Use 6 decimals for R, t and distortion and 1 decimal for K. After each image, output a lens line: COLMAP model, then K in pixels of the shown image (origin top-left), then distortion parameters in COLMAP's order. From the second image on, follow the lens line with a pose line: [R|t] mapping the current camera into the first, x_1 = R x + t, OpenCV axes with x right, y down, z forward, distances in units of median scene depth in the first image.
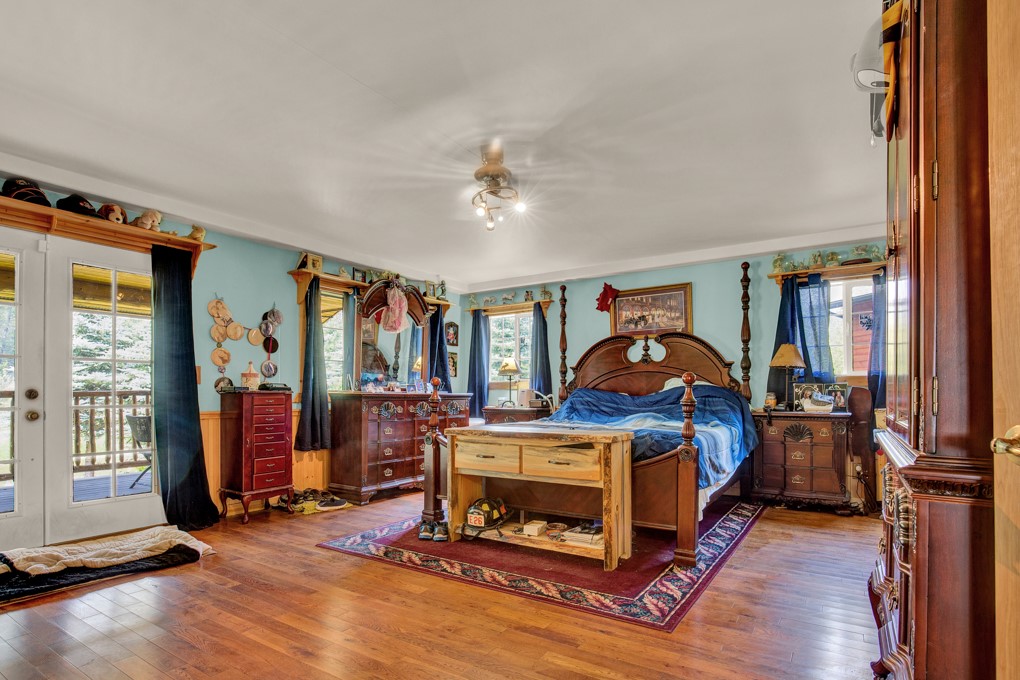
lens RADIAL K [[519.0, 0, 509.1], [0, 519.0, 398.7], [0, 0, 1]] dist [-0.022097, 0.000446]
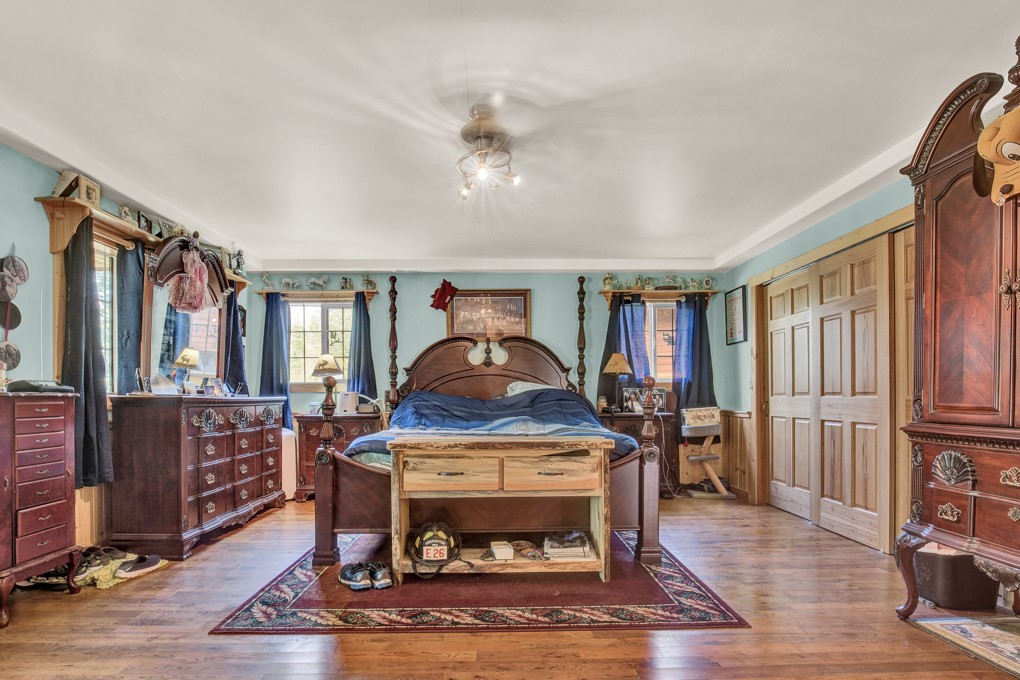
lens RADIAL K [[518.2, 0, 507.7], [0, 518.2, 406.6], [0, 0, 1]] dist [-0.026182, 0.000168]
pose [[0.827002, -0.011119, 0.562089, -0.294419], [0.006253, 0.999924, 0.010580, -0.002128], [-0.562164, -0.005235, 0.827009, 0.185792]]
